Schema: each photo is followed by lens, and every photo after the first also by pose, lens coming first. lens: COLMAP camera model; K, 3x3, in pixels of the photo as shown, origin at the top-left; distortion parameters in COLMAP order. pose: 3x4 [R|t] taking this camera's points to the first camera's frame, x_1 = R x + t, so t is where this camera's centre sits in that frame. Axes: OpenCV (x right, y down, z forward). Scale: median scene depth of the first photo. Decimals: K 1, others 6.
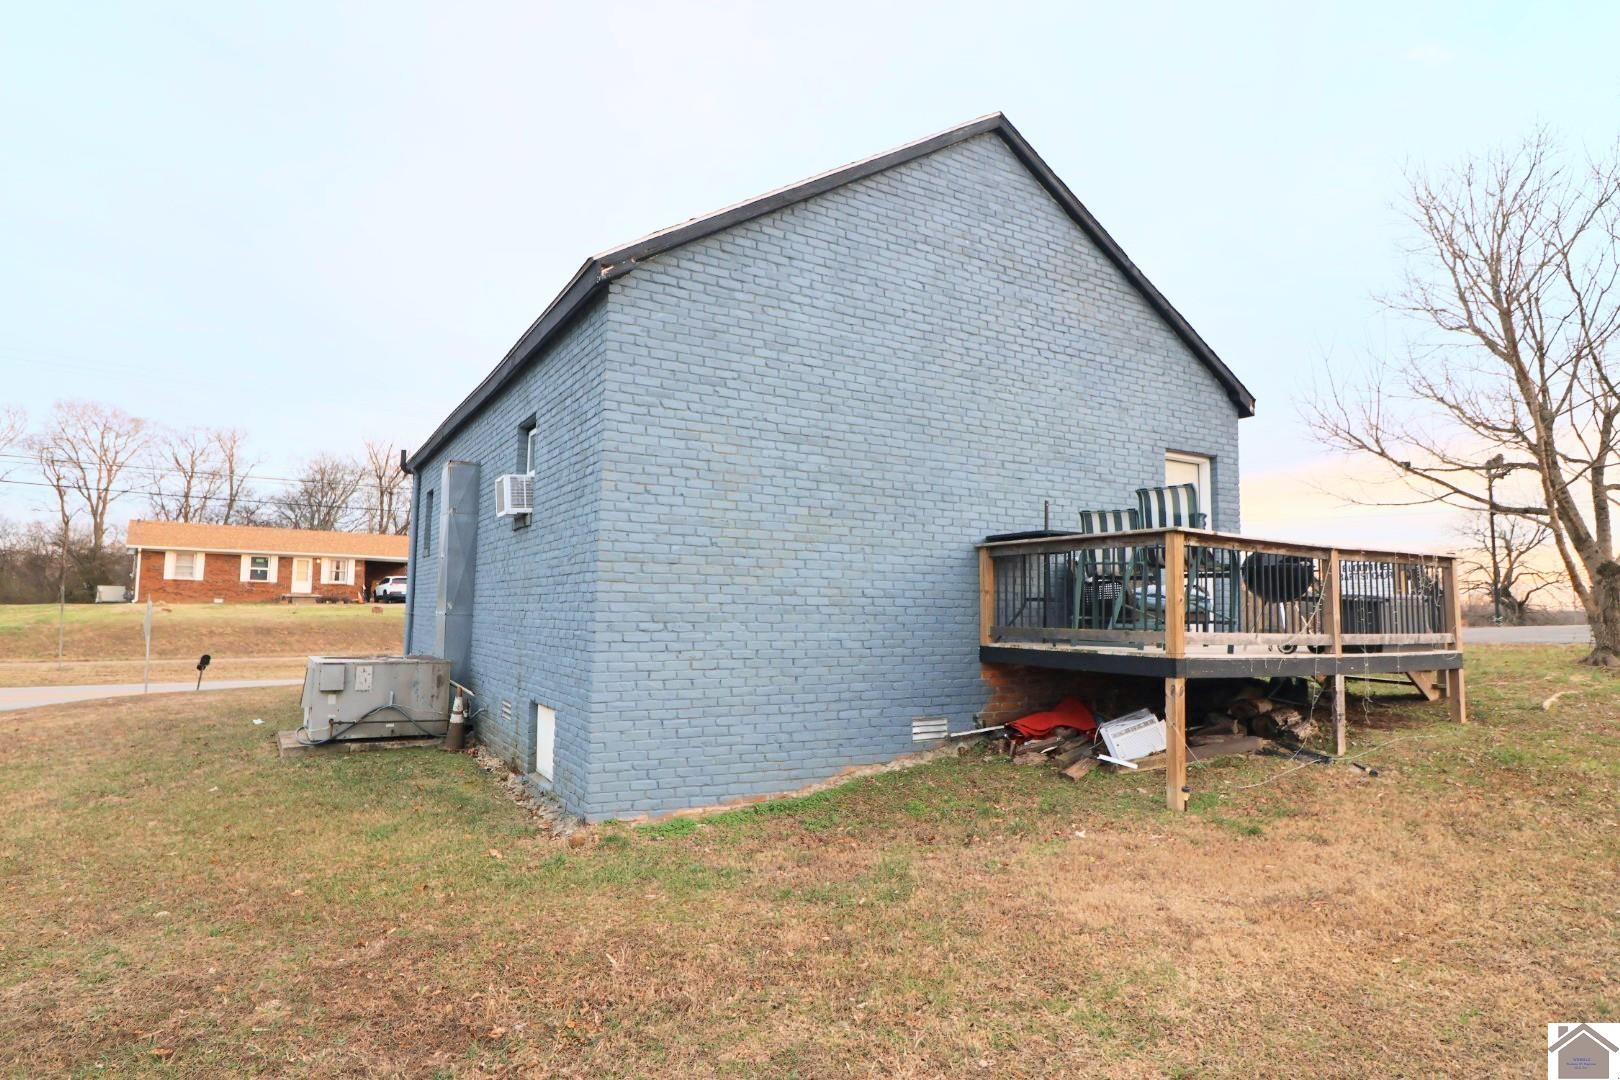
lens RADIAL K [[884.1, 0, 801.7], [0, 884.1, 544.6], [0, 0, 1]] dist [0.000373, -0.010766]
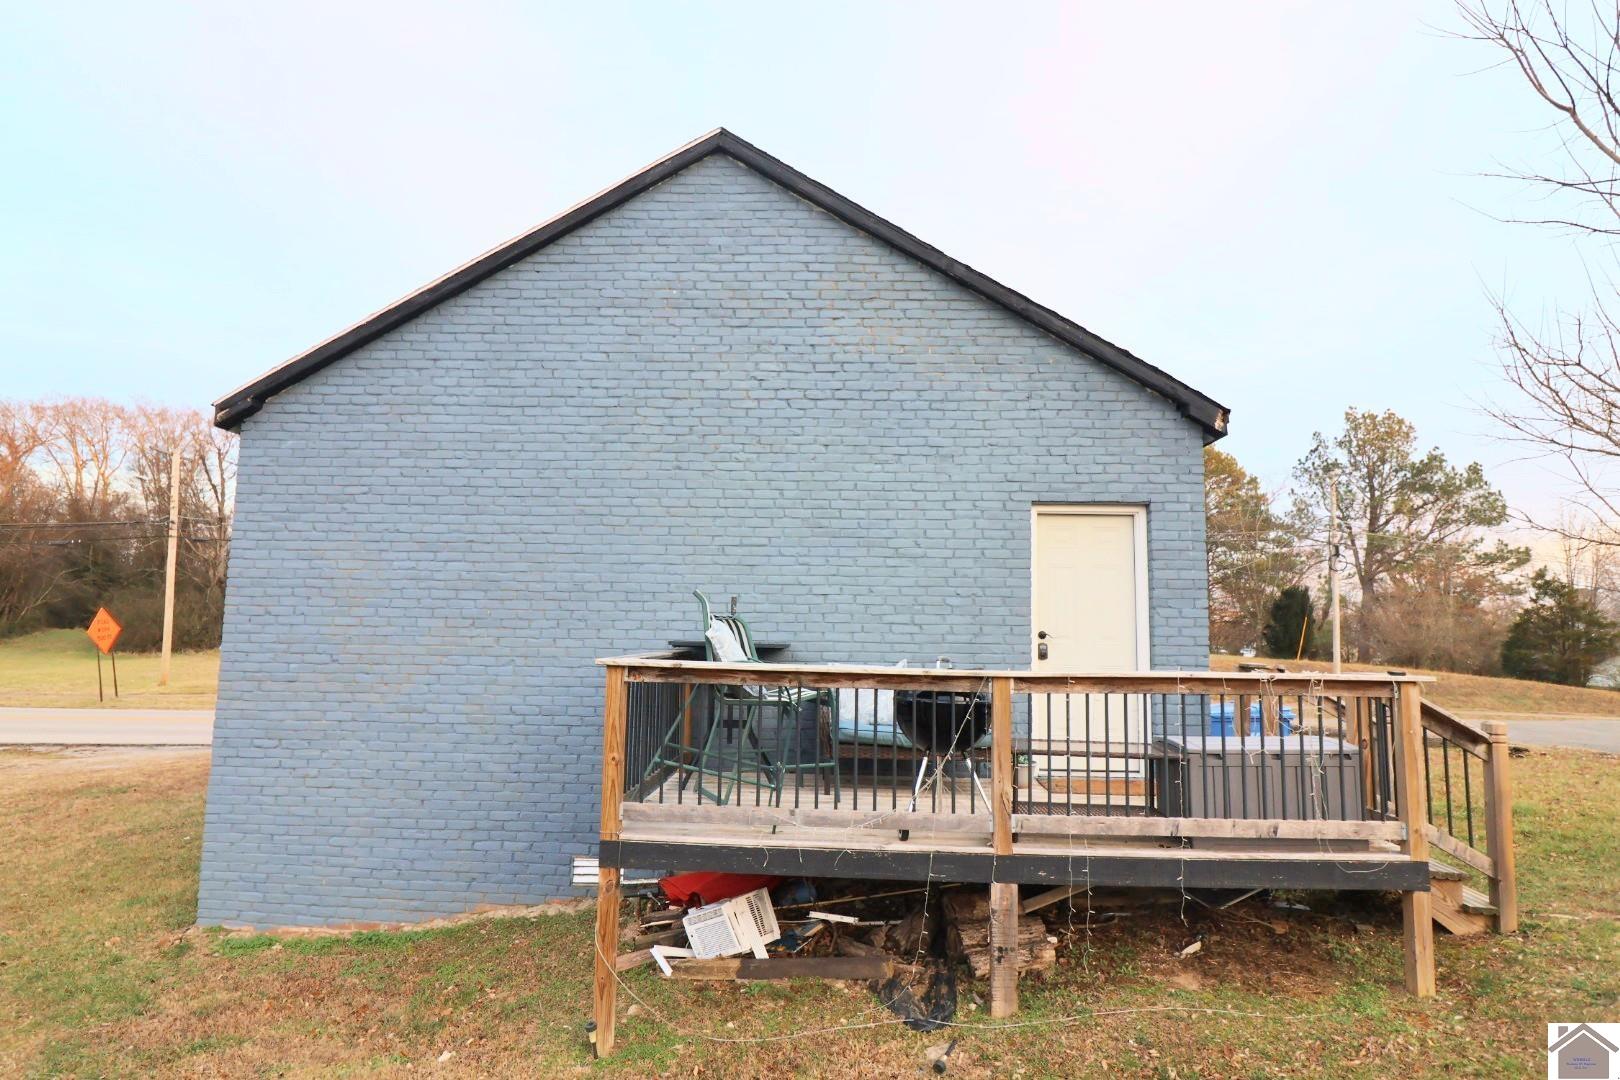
lens RADIAL K [[884.1, 0, 799.9], [0, 884.1, 538.6], [0, 0, 1]] dist [0.000373, -0.010766]
pose [[0.847887, -0.055701, -0.527243, 0.797958], [0.034178, 0.998140, -0.050485, -0.063671], [0.529074, 0.024786, 0.848214, 0.381854]]
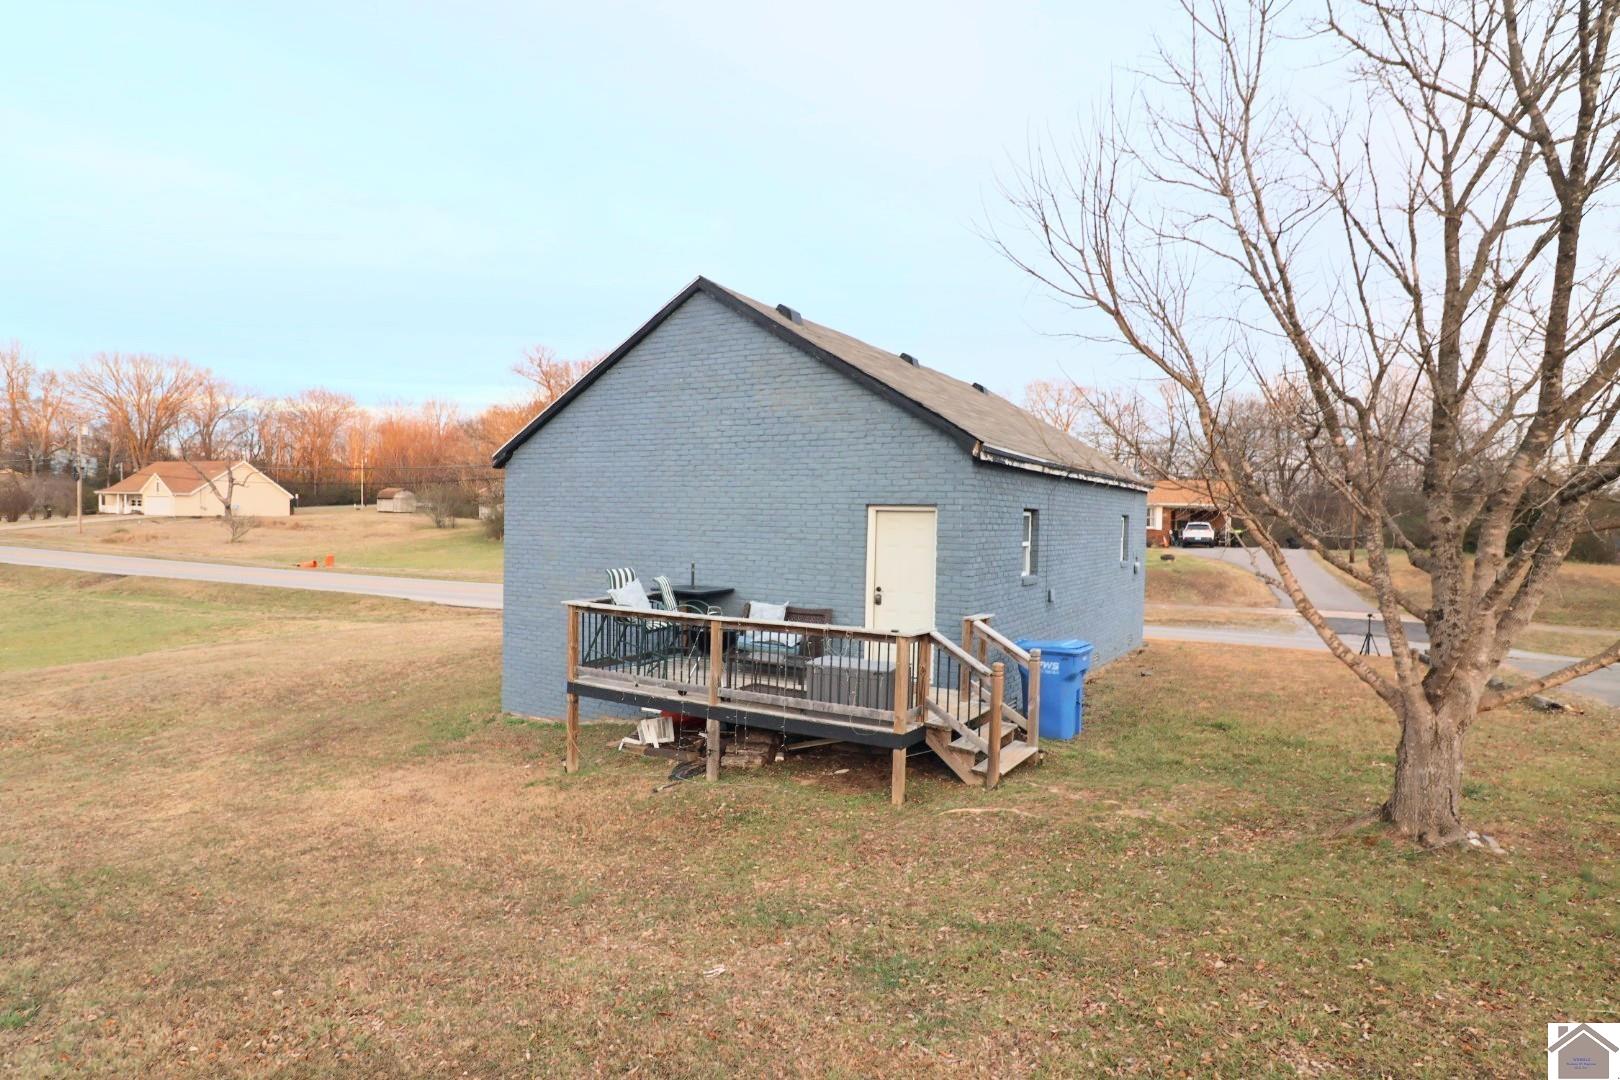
lens RADIAL K [[884.1, 0, 803.6], [0, 884.1, 542.6], [0, 0, 1]] dist [0.000373, -0.010766]
pose [[0.484815, 0.022339, -0.874332, 1.707385], [0.052321, 0.997143, 0.054488, -0.160137], [0.873051, -0.072163, 0.482260, 0.505638]]
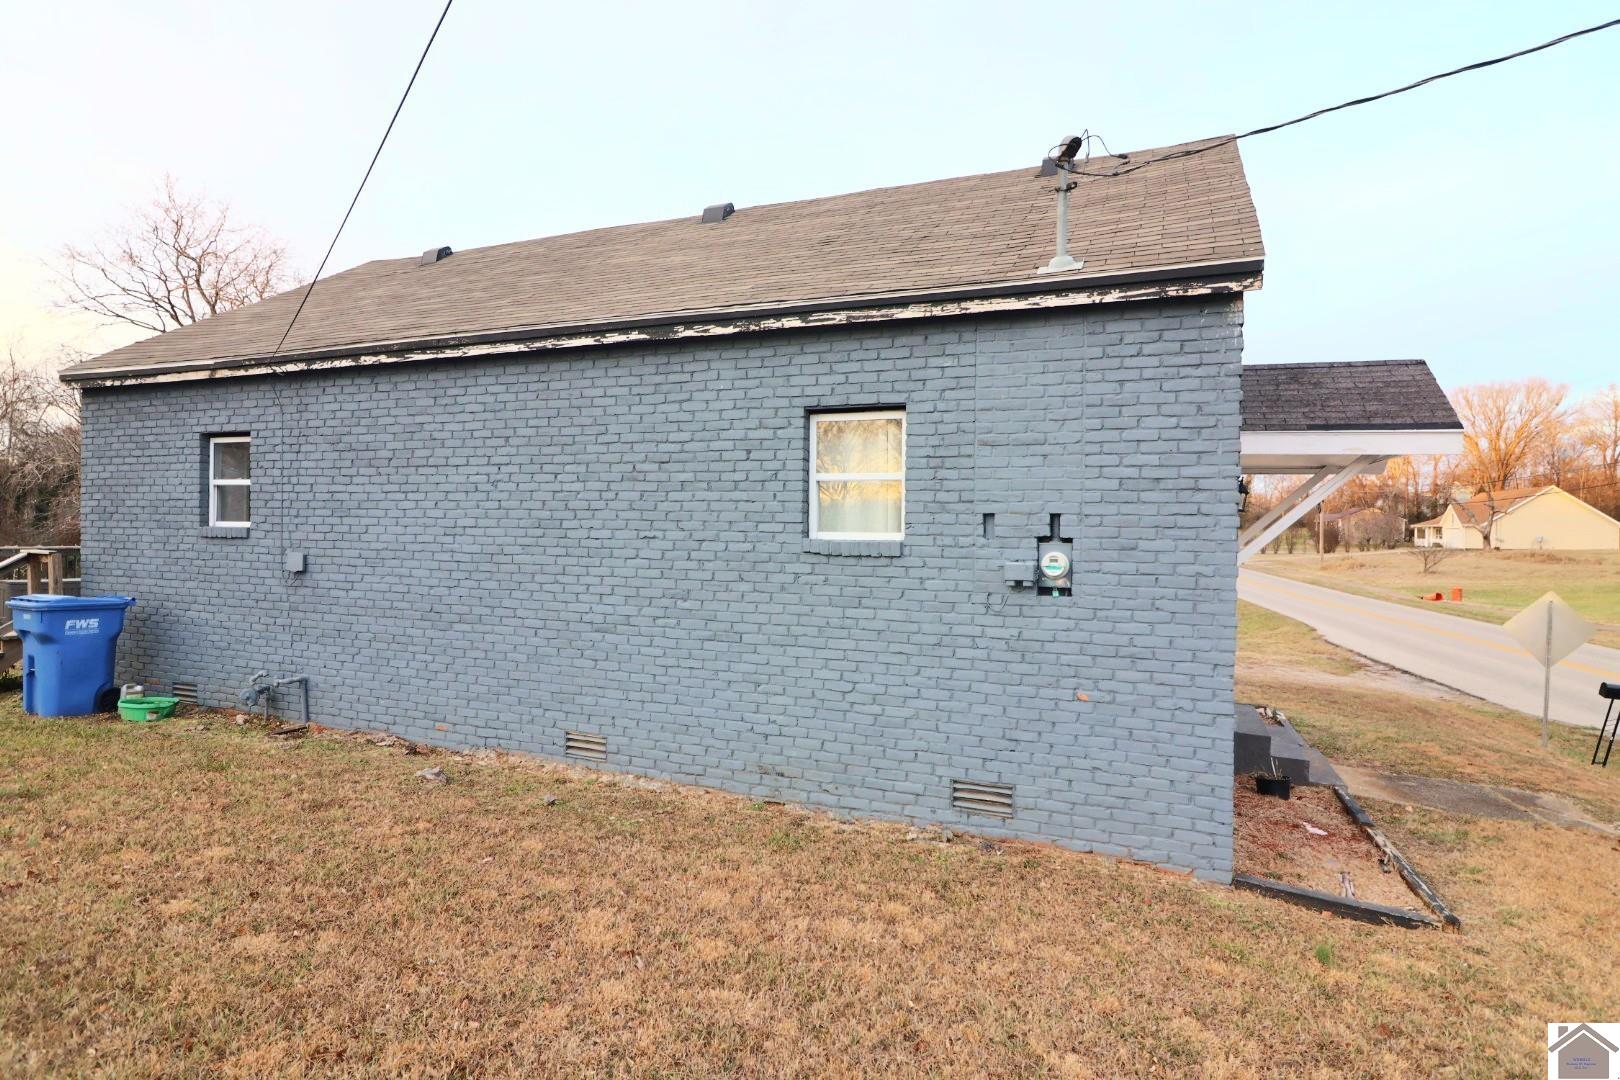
lens RADIAL K [[884.1, 0, 798.4], [0, 884.1, 544.2], [0, 0, 1]] dist [0.000373, -0.010766]
pose [[-0.800621, -0.017205, -0.598923, 0.604828], [0.019535, 0.998307, -0.054791, 0.107863], [0.598852, -0.055567, -0.798930, 2.969632]]
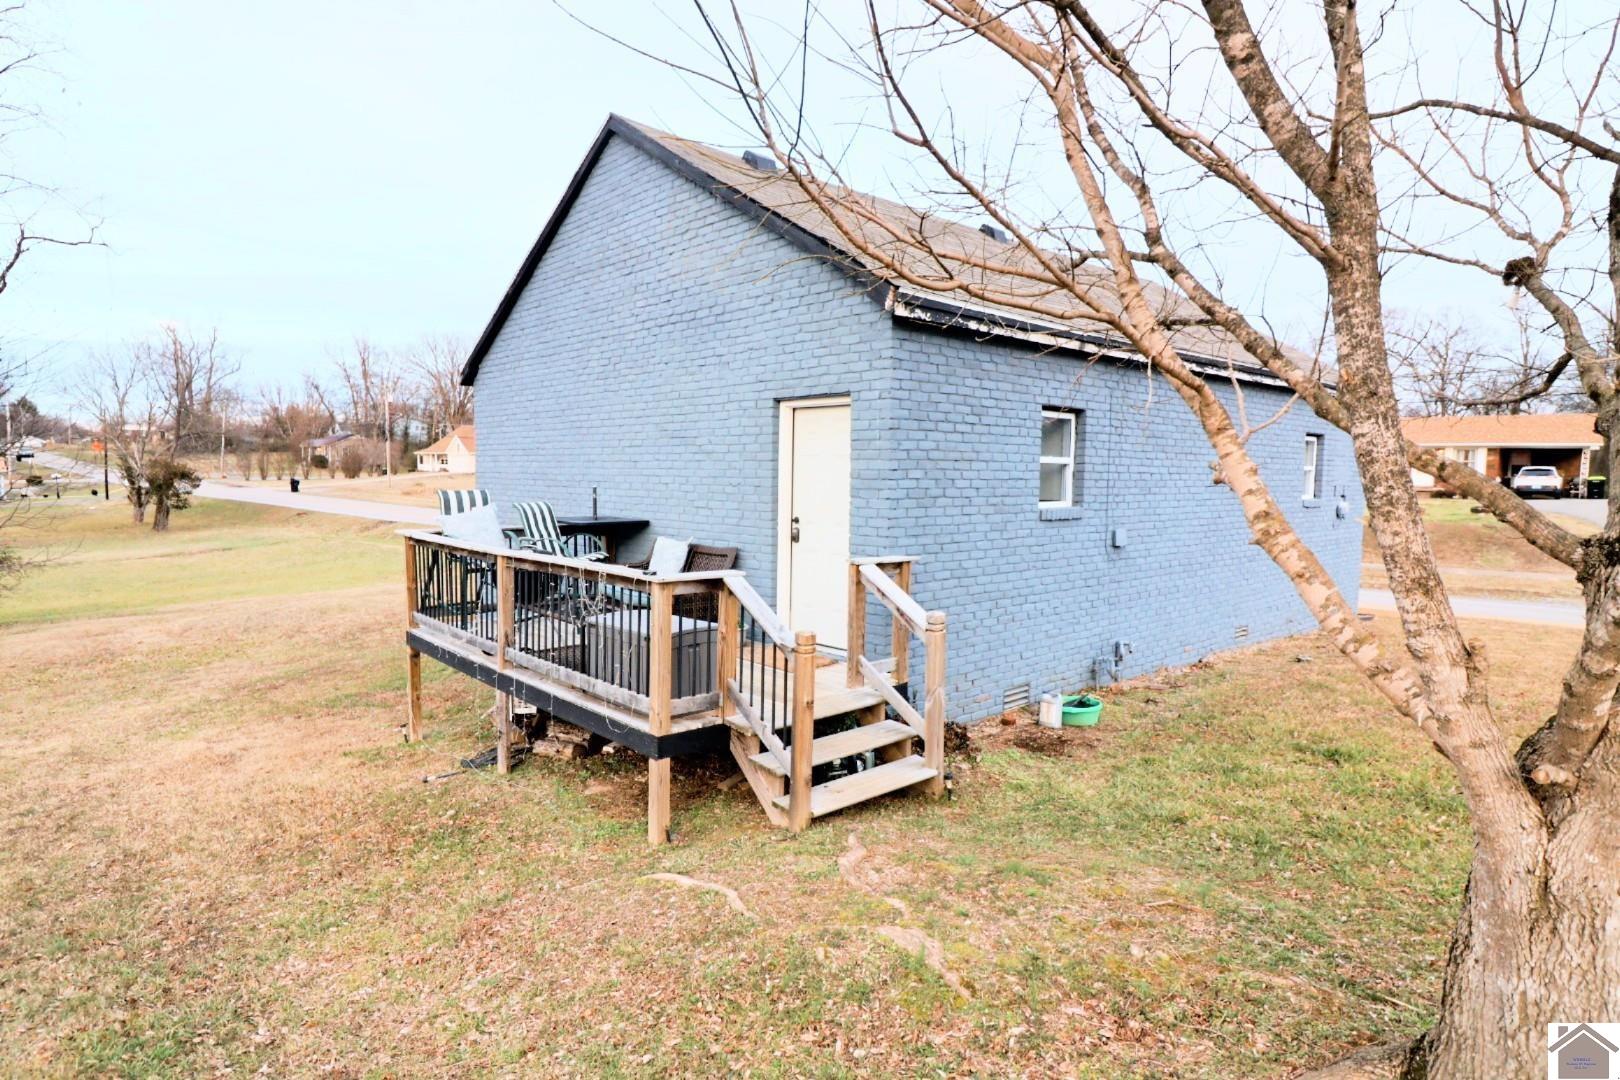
lens RADIAL K [[884.1, 0, 799.7], [0, 884.1, 541.3], [0, 0, 1]] dist [0.000373, -0.010766]
pose [[0.201928, 0.068836, -0.976978, 1.506372], [0.065239, 0.994366, 0.083545, -0.061507], [0.977225, -0.080607, 0.196300, 1.096593]]
